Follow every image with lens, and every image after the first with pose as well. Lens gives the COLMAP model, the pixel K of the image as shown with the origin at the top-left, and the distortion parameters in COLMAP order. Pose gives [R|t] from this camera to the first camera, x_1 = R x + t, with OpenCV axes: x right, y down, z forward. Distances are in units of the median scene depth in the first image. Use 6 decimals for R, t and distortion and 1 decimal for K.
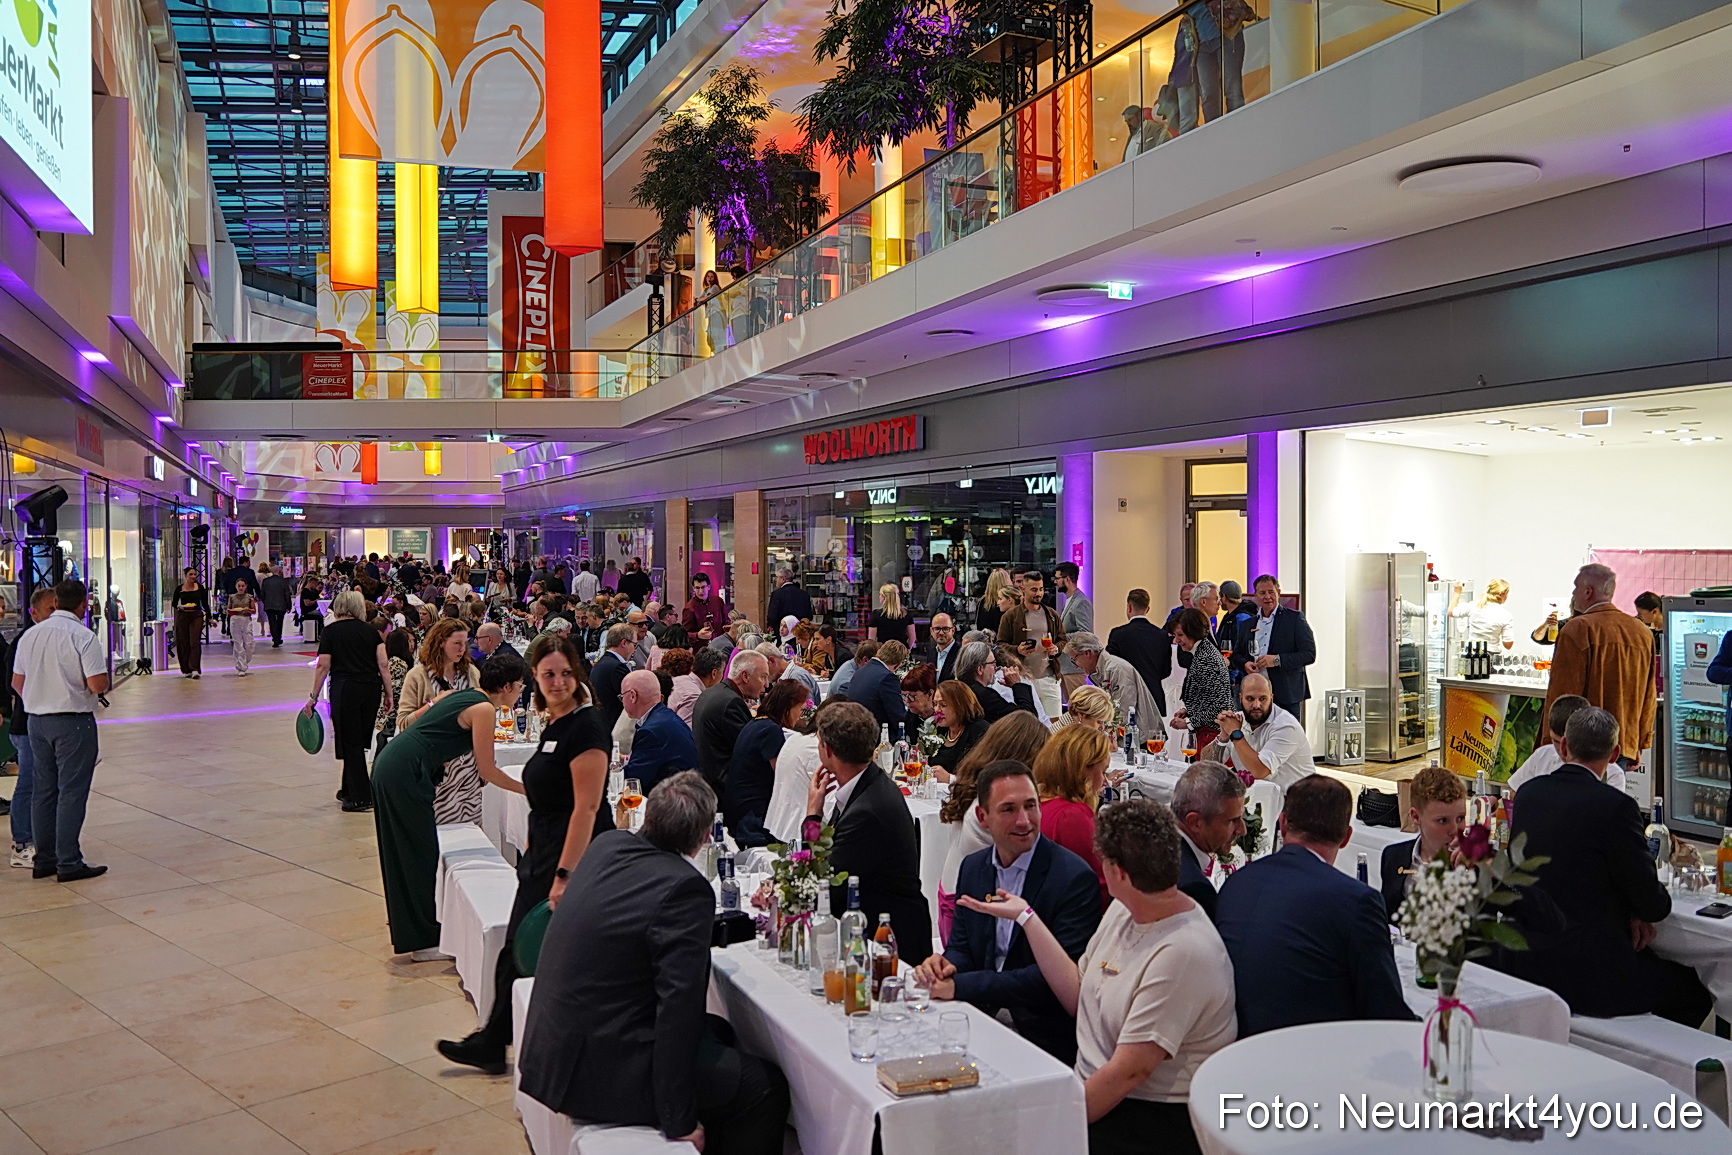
lens RADIAL K [[1402.7, 0, 866.0], [0, 1402.7, 577.5], [0, 0, 1]] dist [-0.060688, 0.047489]
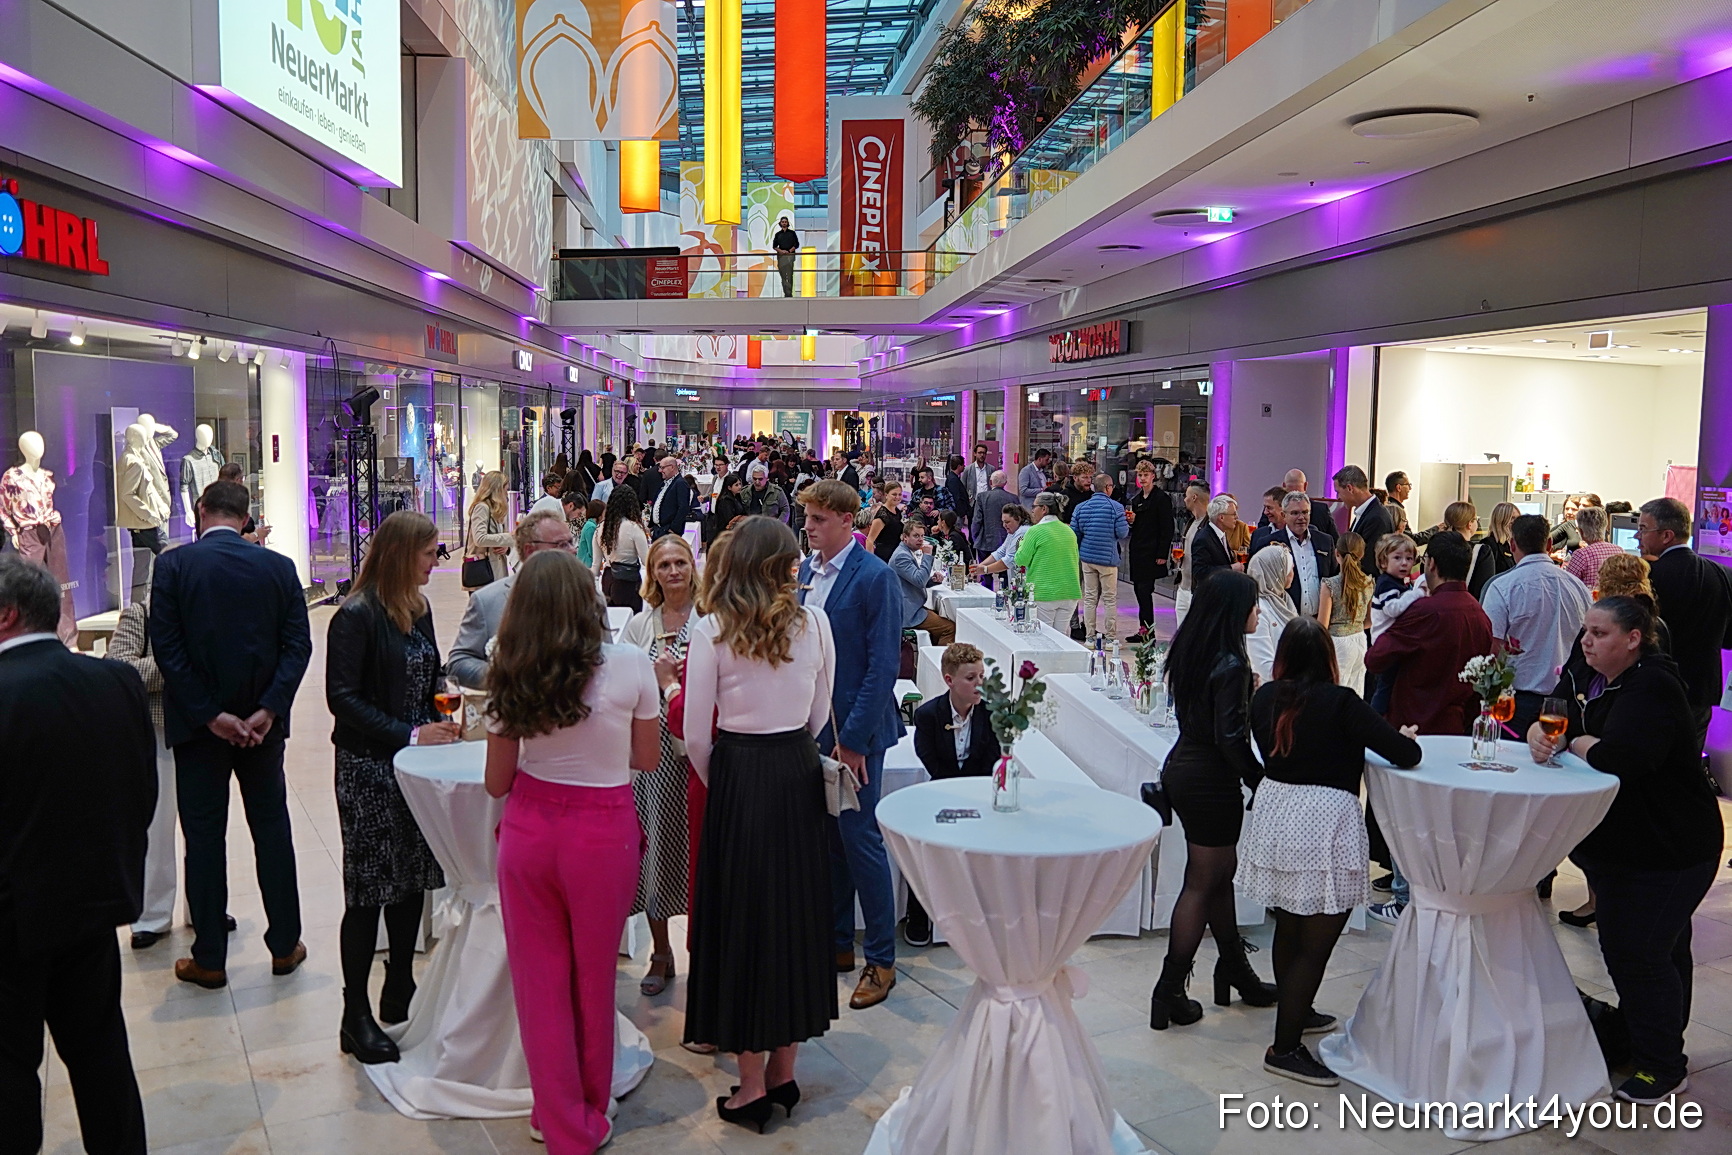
lens RADIAL K [[1402.7, 0, 866.0], [0, 1402.7, 577.5], [0, 0, 1]] dist [-0.060688, 0.047489]
pose [[0.957742, 0.046957, -0.283769, 0.101378], [-0.023042, 0.995939, 0.087034, -0.005237], [0.286703, -0.076818, 0.954935, -0.056614]]
